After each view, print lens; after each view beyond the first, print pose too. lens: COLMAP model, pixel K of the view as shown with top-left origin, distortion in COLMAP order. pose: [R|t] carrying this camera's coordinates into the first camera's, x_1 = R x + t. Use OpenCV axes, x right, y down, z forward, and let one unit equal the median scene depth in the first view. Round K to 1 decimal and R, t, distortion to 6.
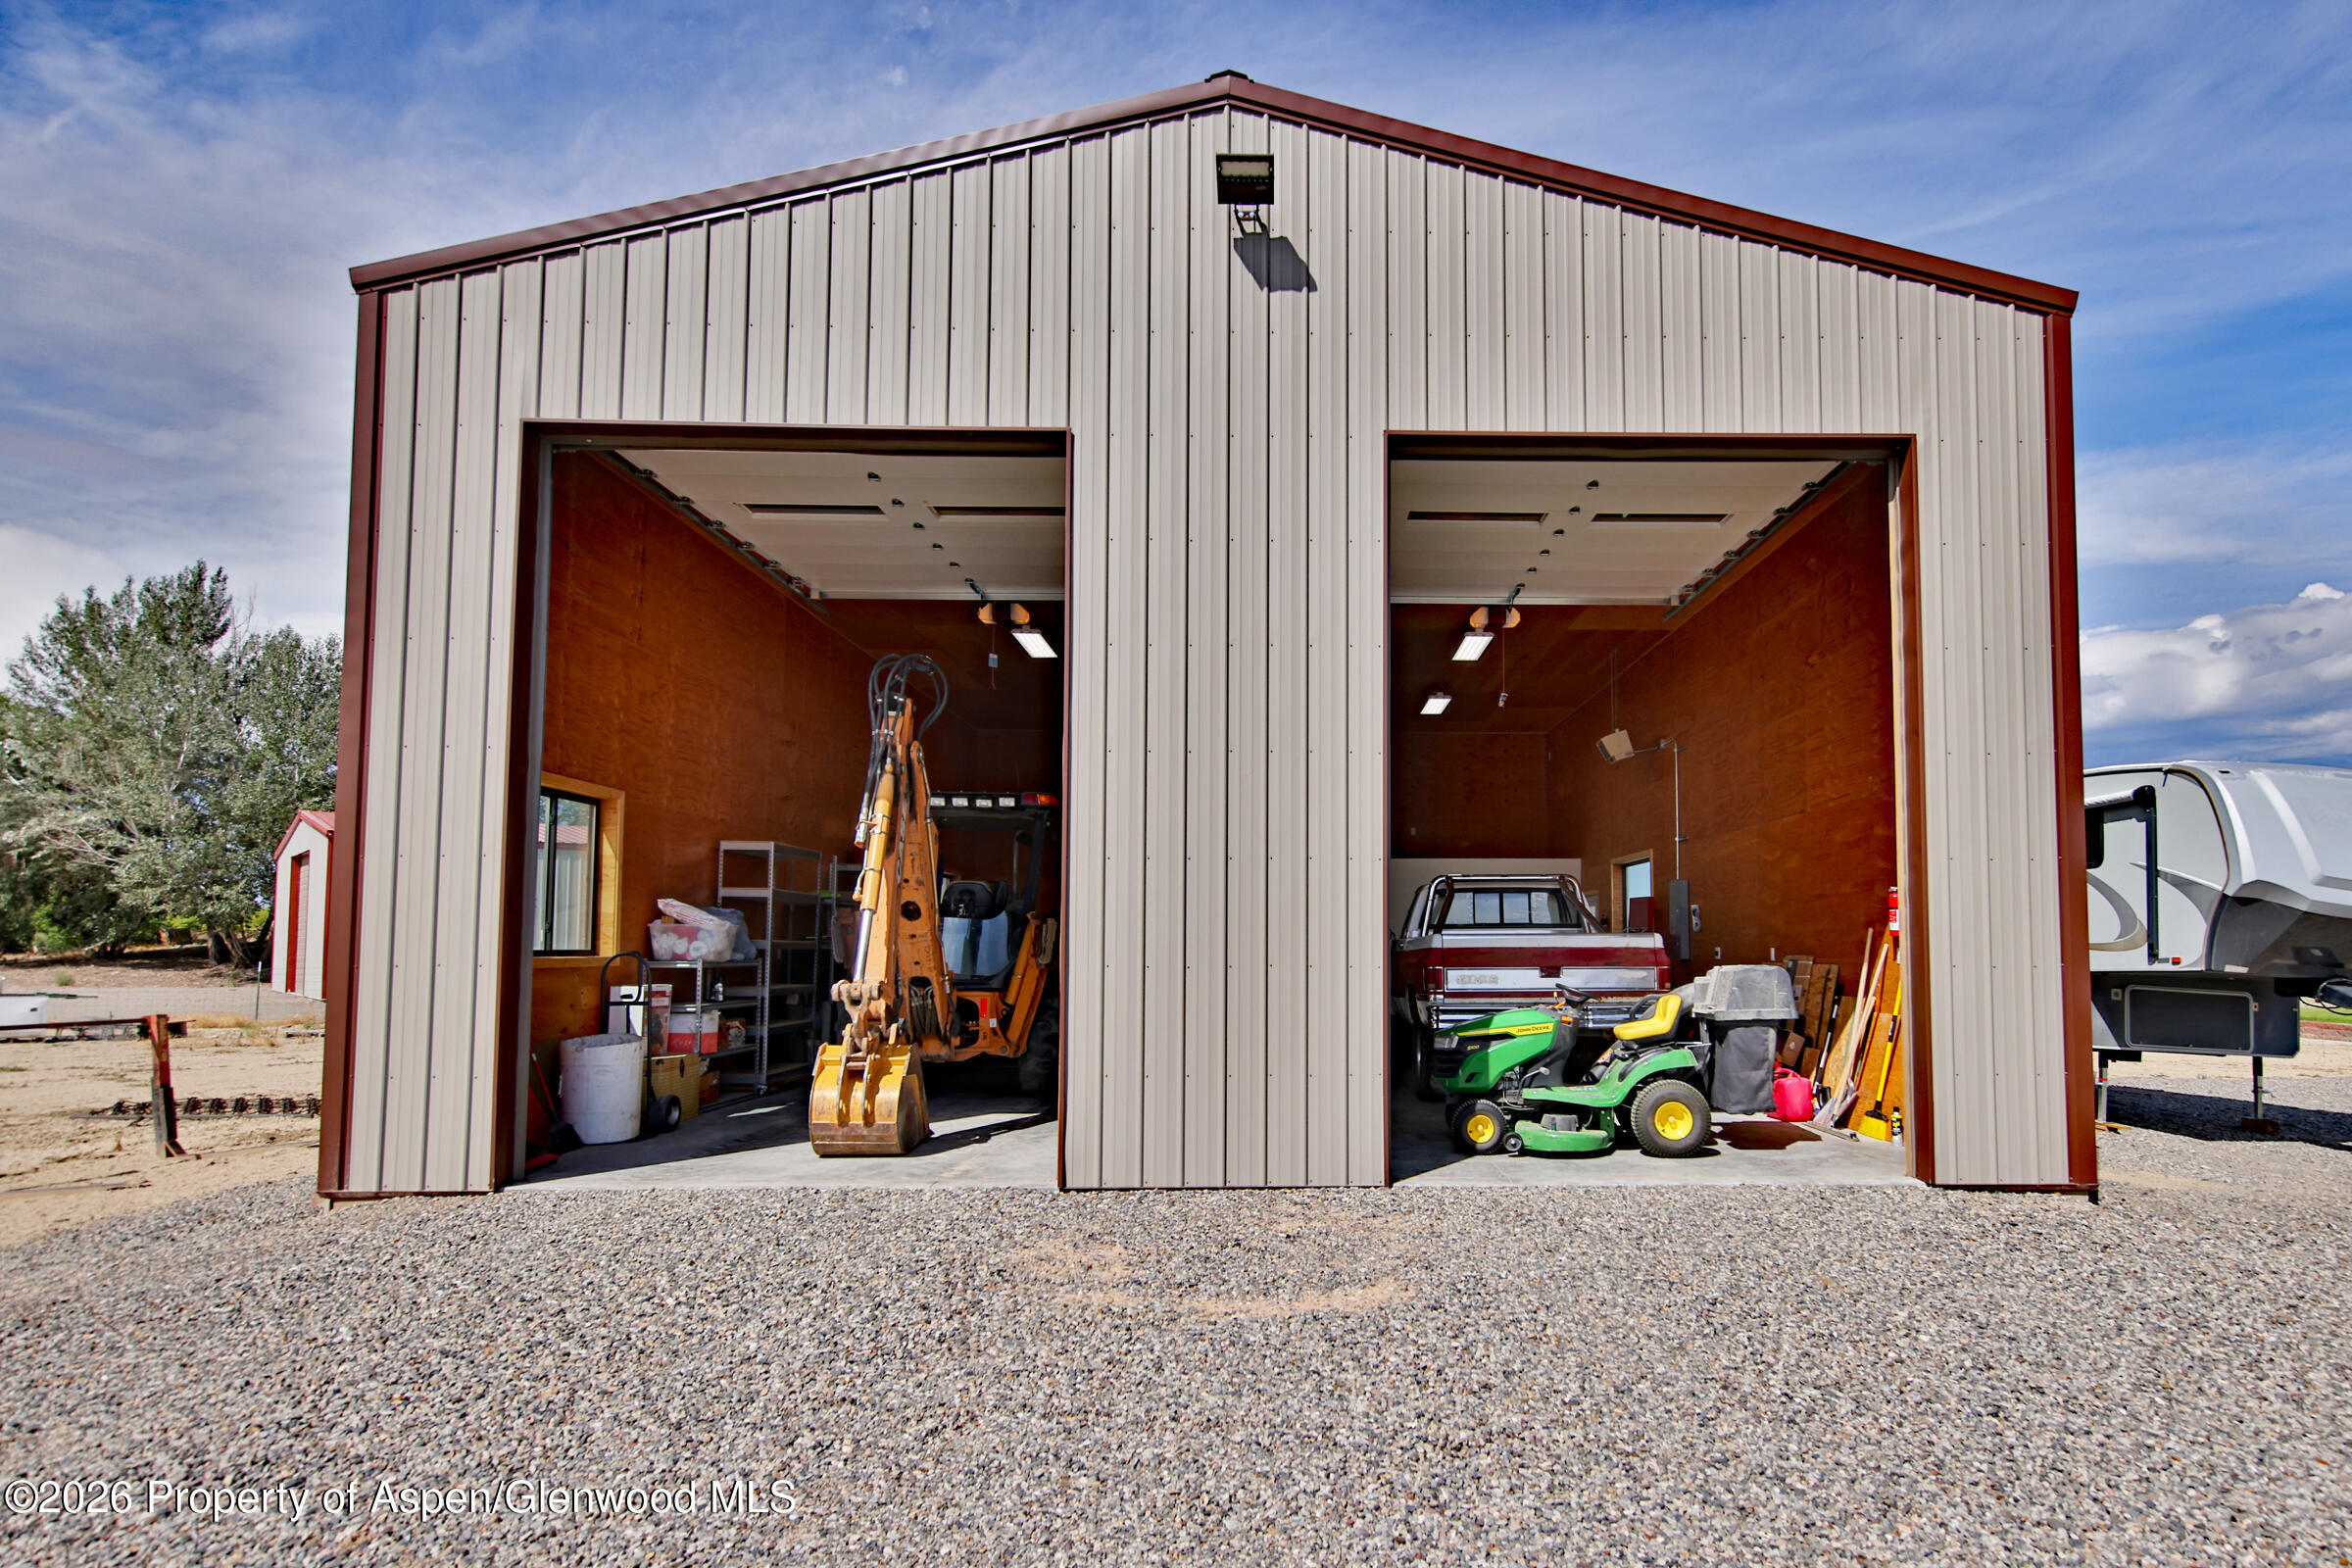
lens RADIAL K [[2121.9, 0, 1174.8], [0, 2121.9, 779.5], [0, 0, 1]] dist [0.005138, 0.004385]
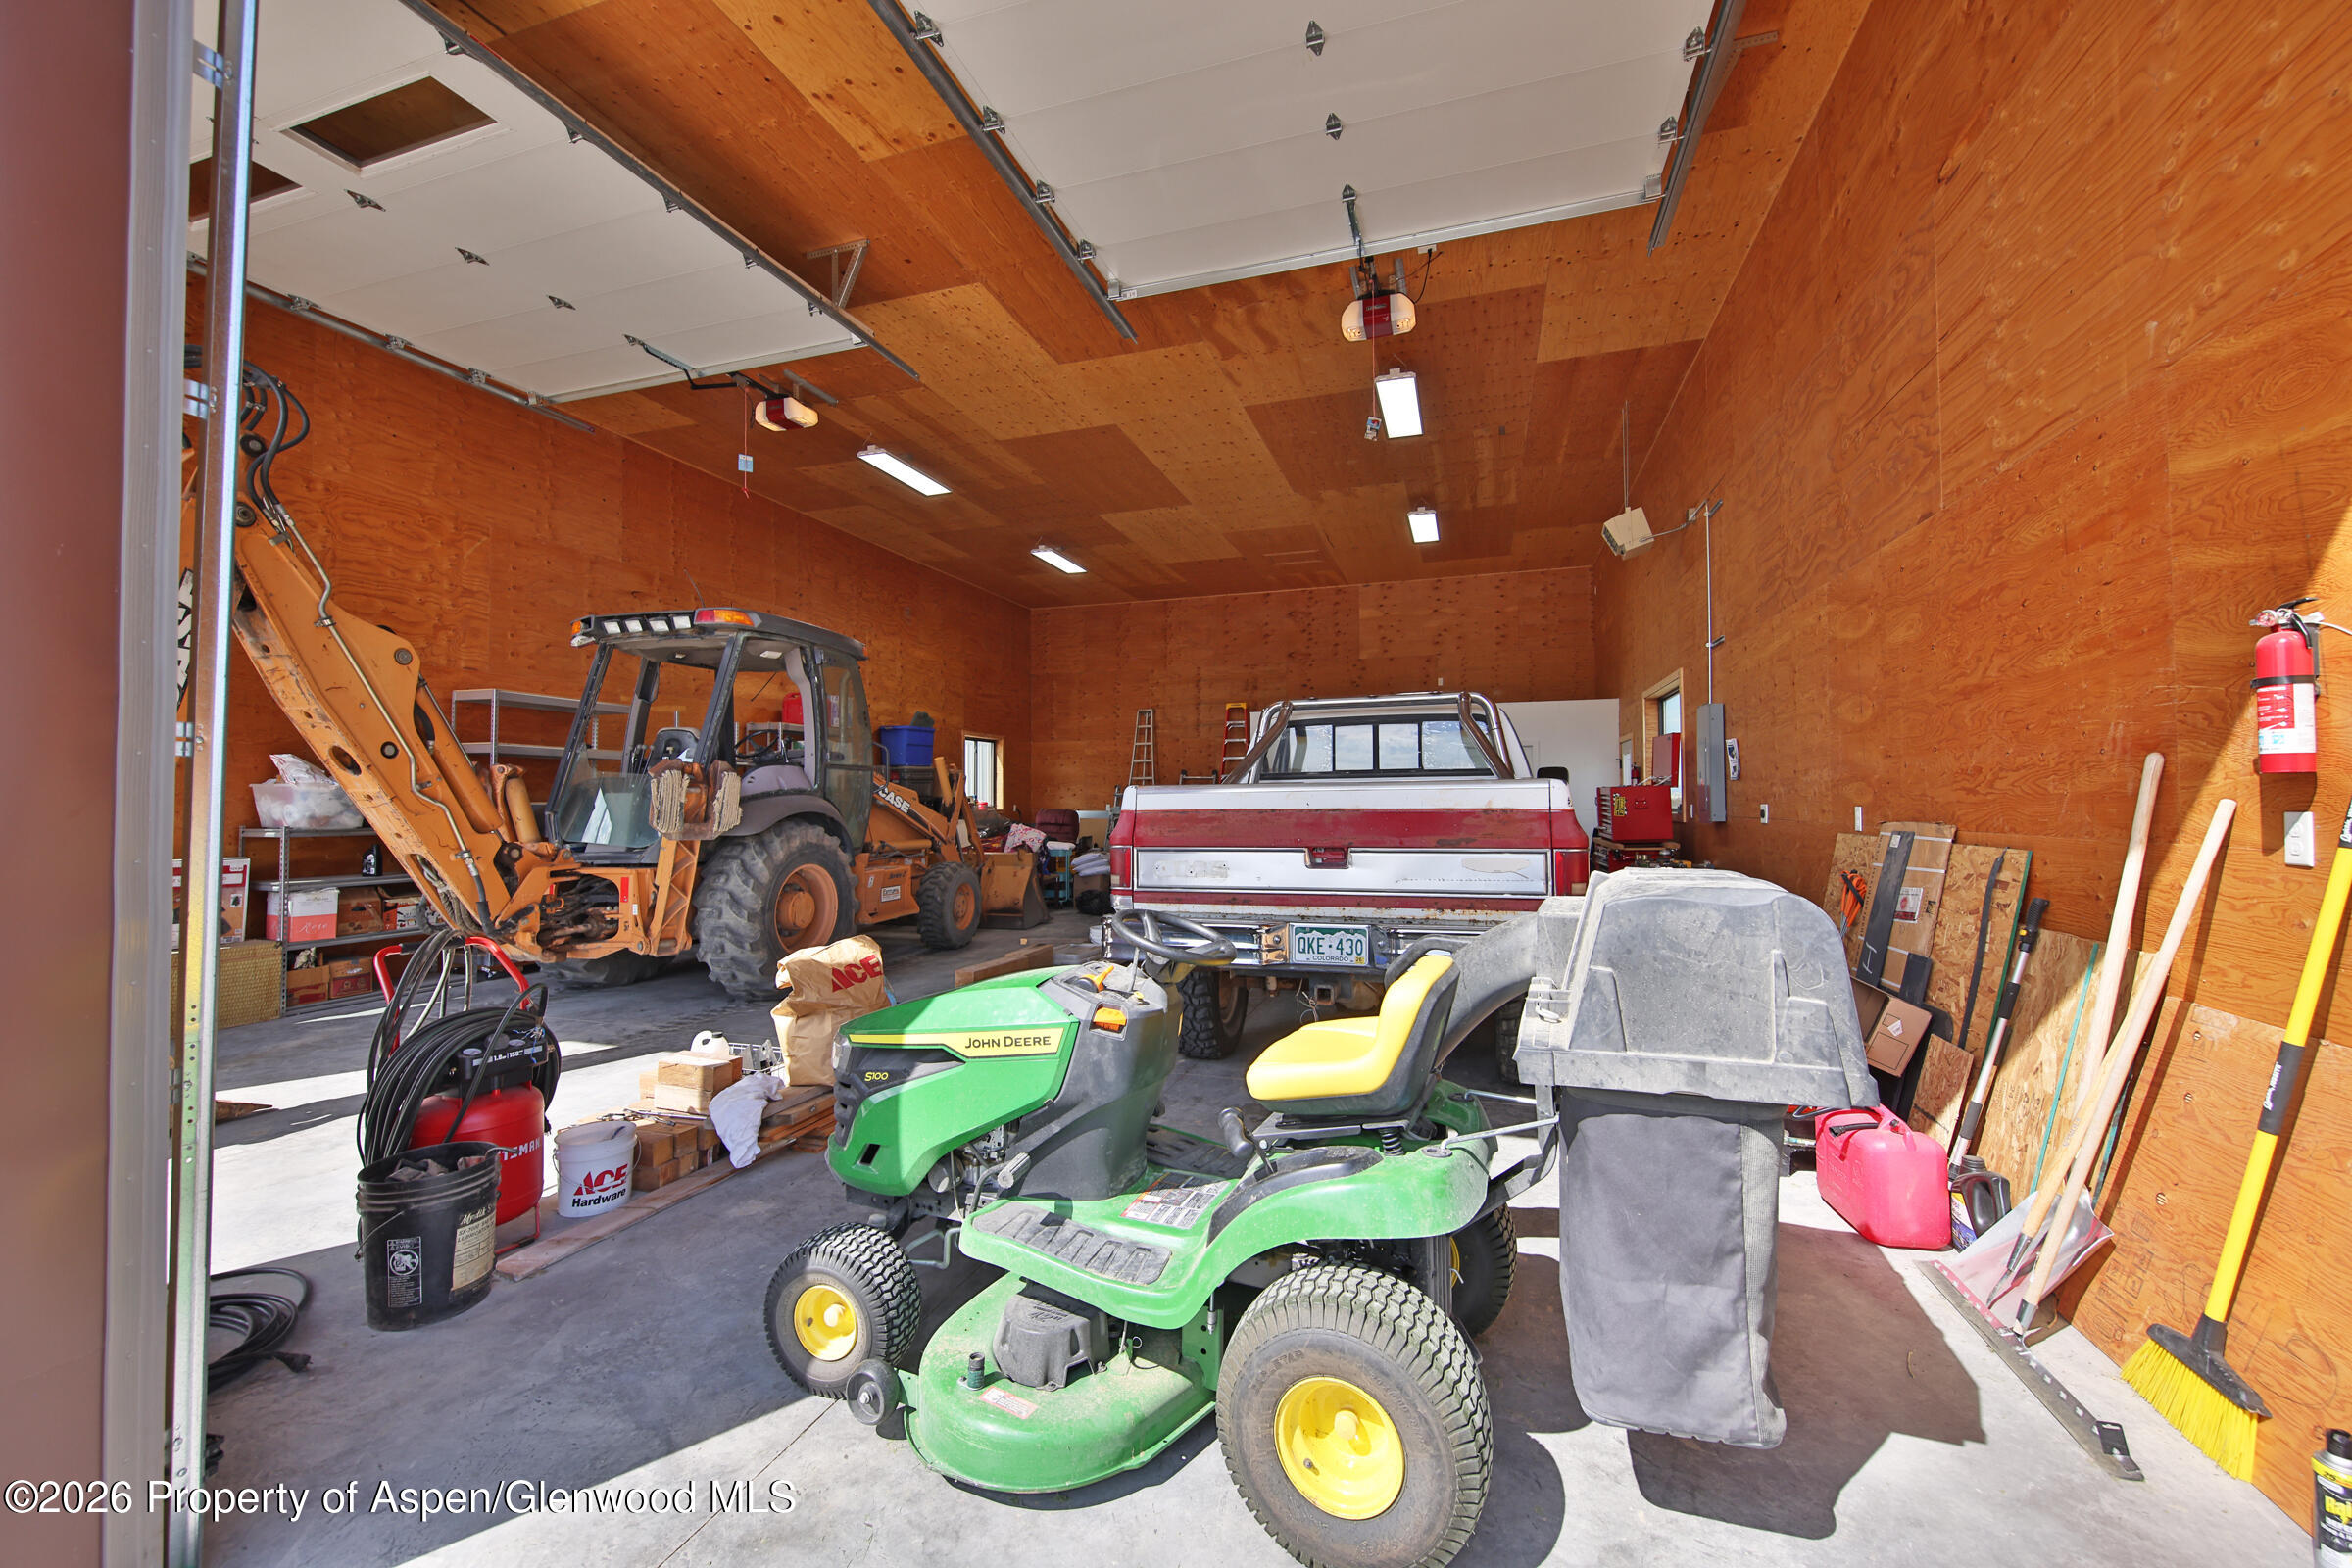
lens RADIAL K [[934.3, 0, 1211.5], [0, 934.3, 781.0], [0, 0, 1]] dist [0.001248, -0.001292]
pose [[0.929013, -0.012984, -0.369819, 0.232812], [0.034888, 0.998006, 0.052603, 0.058884], [0.368399, -0.061772, 0.927613, 0.775058]]
